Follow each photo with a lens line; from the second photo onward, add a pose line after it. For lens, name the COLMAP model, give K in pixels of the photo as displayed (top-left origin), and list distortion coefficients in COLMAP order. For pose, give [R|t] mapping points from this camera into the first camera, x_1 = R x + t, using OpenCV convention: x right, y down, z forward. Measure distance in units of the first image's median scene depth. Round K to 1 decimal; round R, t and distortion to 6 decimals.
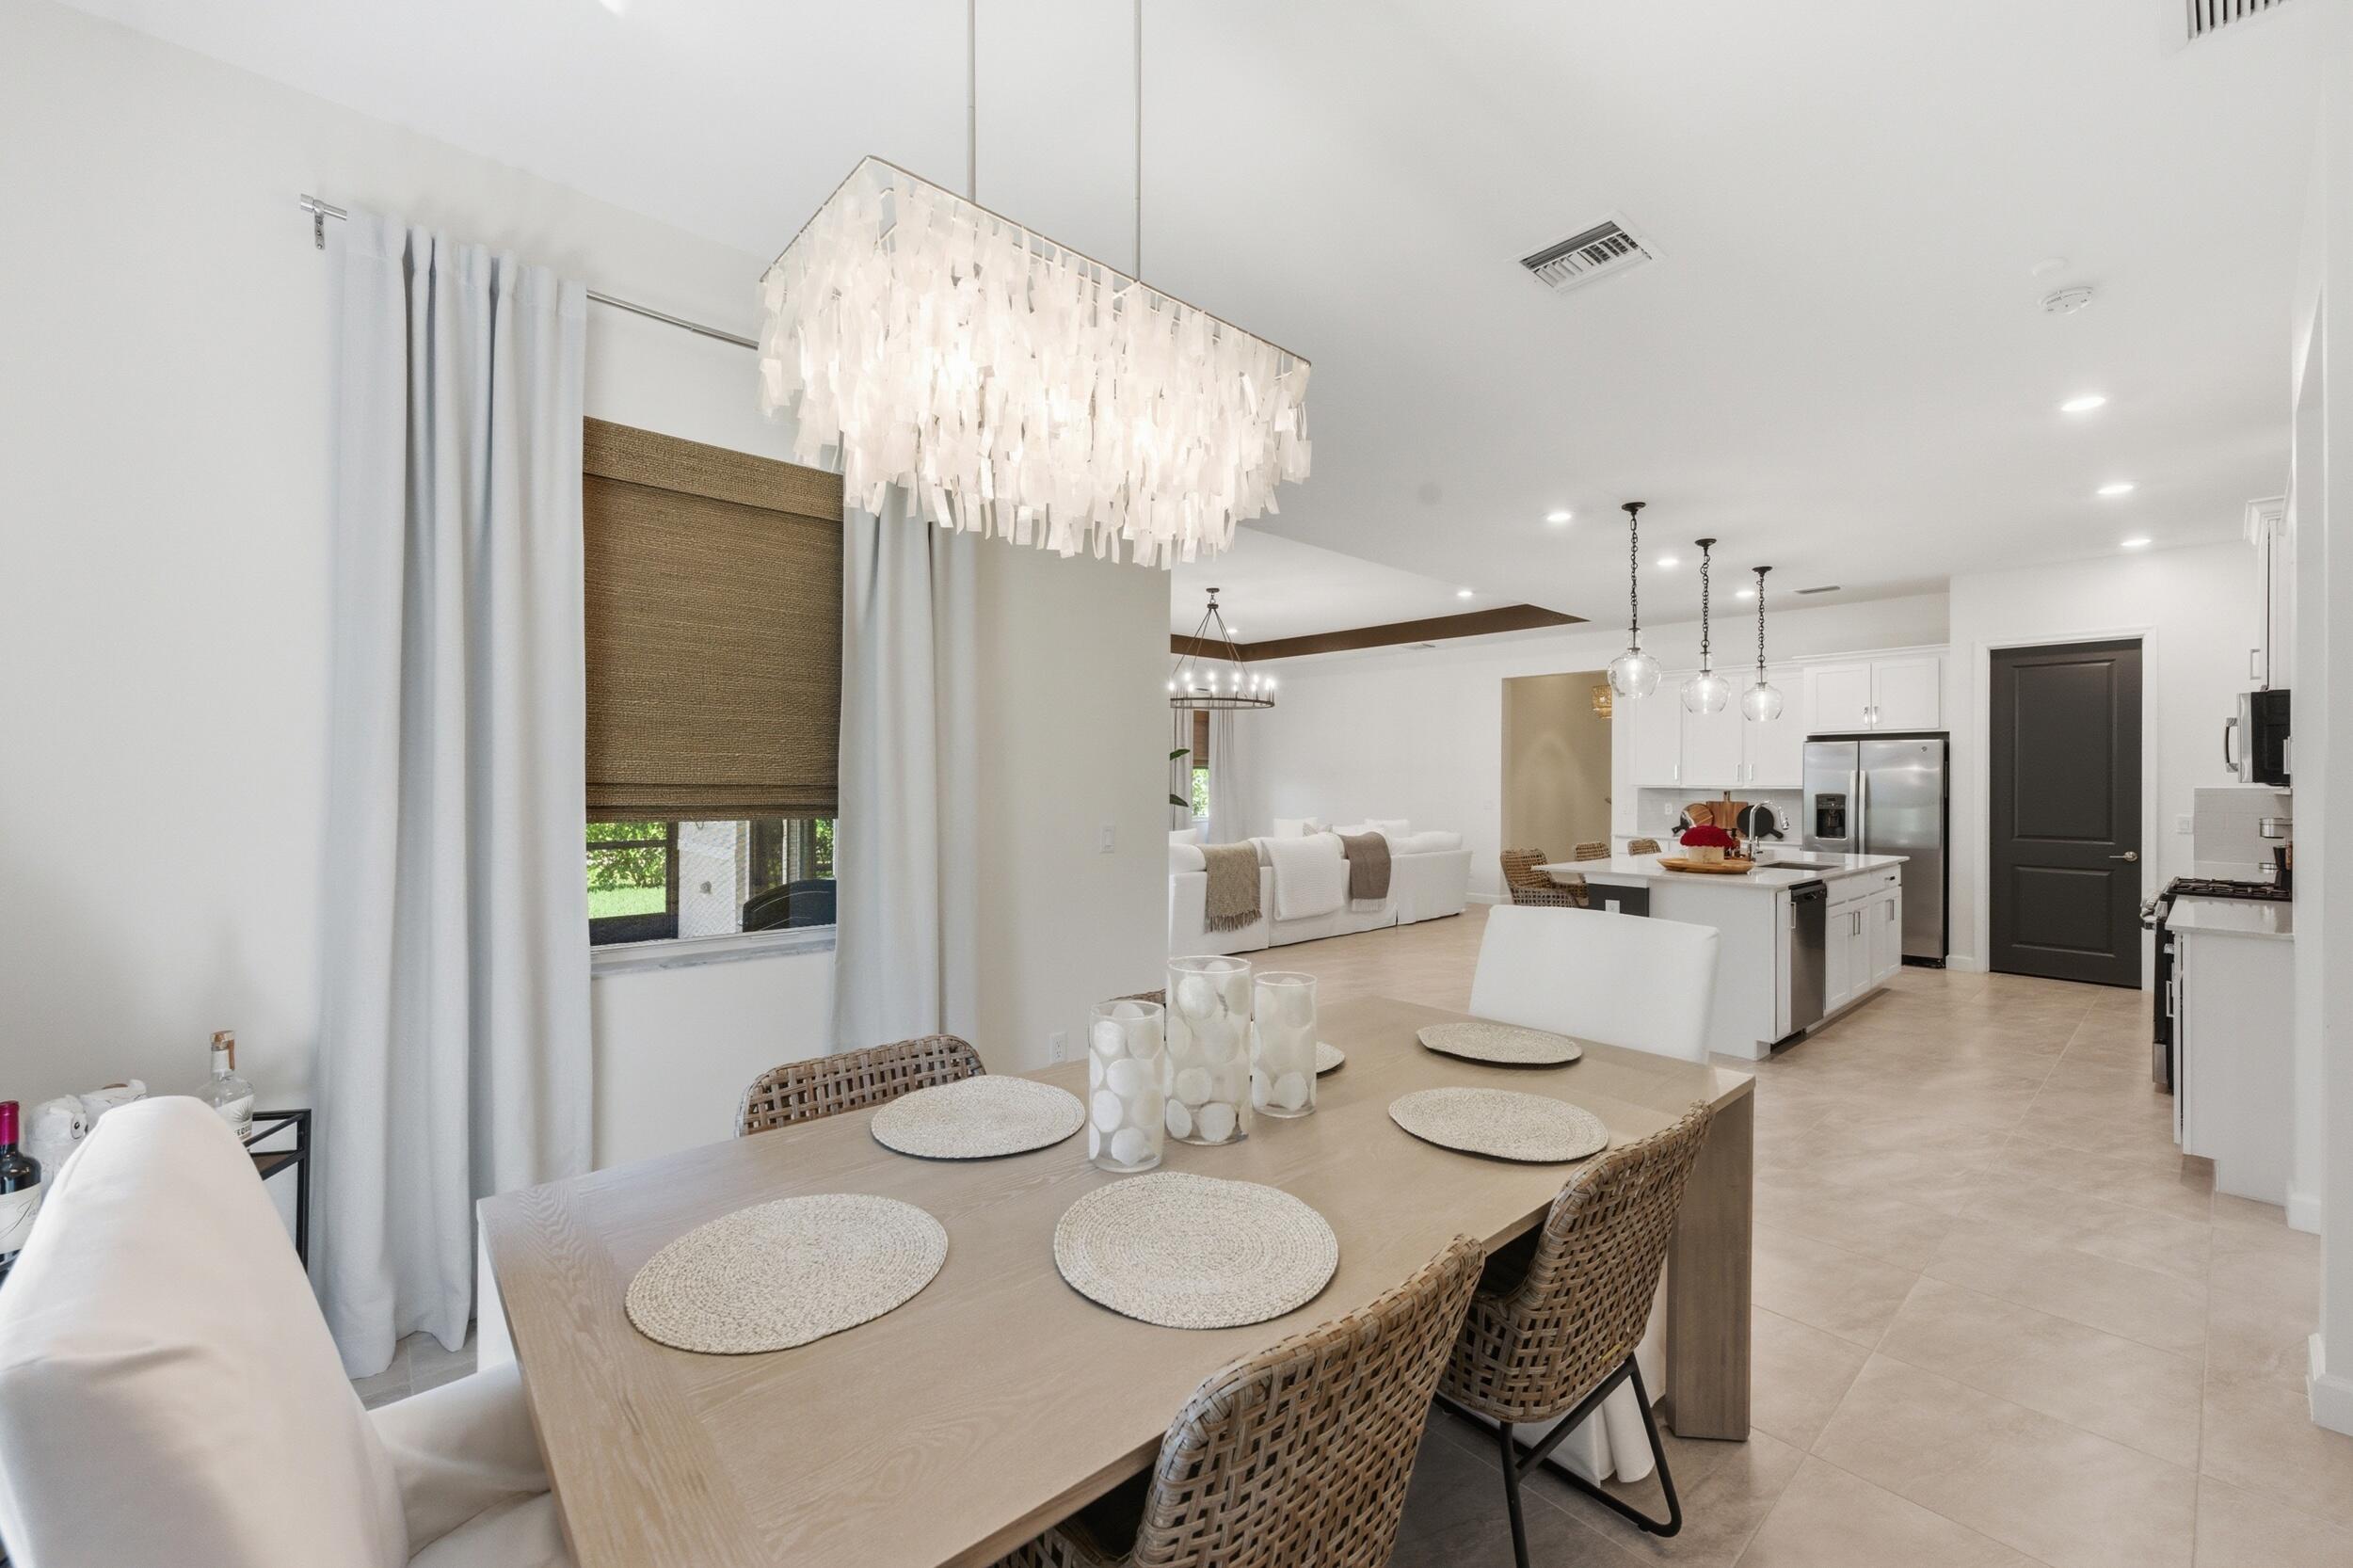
lens RADIAL K [[958.8, 0, 1175.1], [0, 958.8, 777.1], [0, 0, 1]] dist [0.013377, 0.000946]
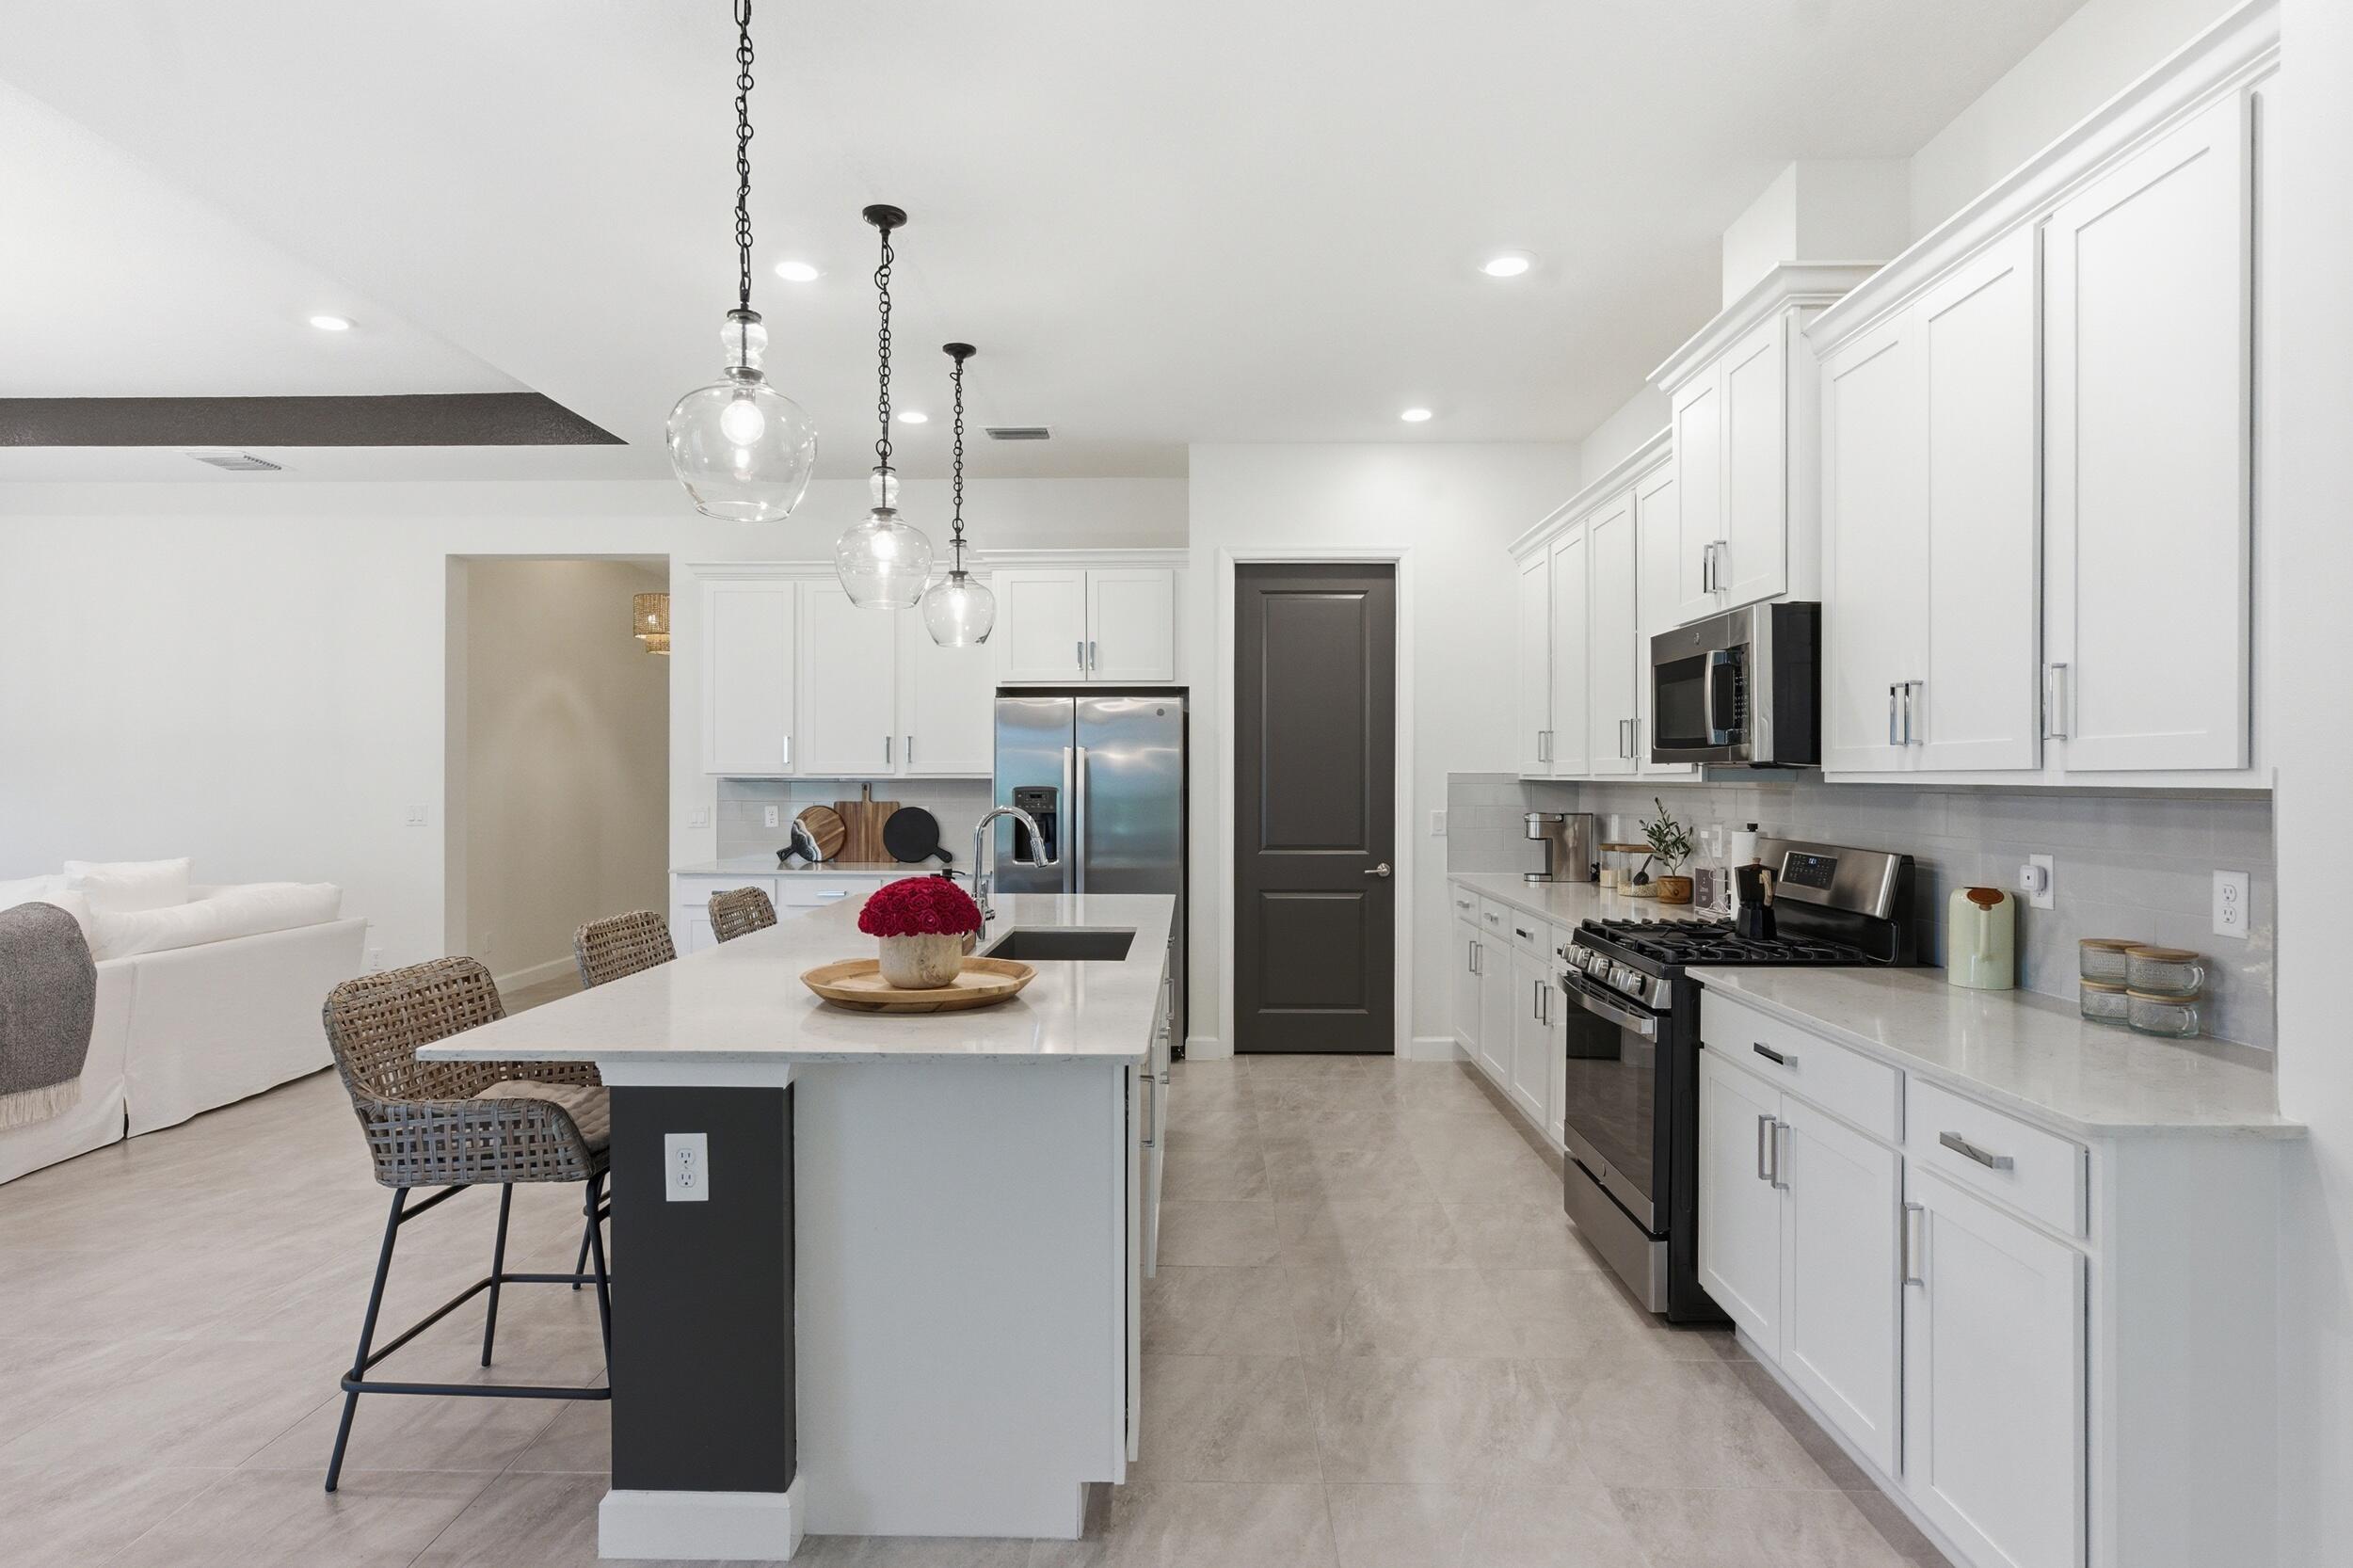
lens RADIAL K [[1248.1, 0, 1176.5], [0, 1248.1, 784.0], [0, 0, 1]] dist [0.000109, 0.000065]
pose [[0.684834, -0.011702, 0.728606, 0.188996], [-0.000819, 0.999858, 0.016828, 0.003018], [-0.728699, -0.012121, 0.684727, 0.425564]]
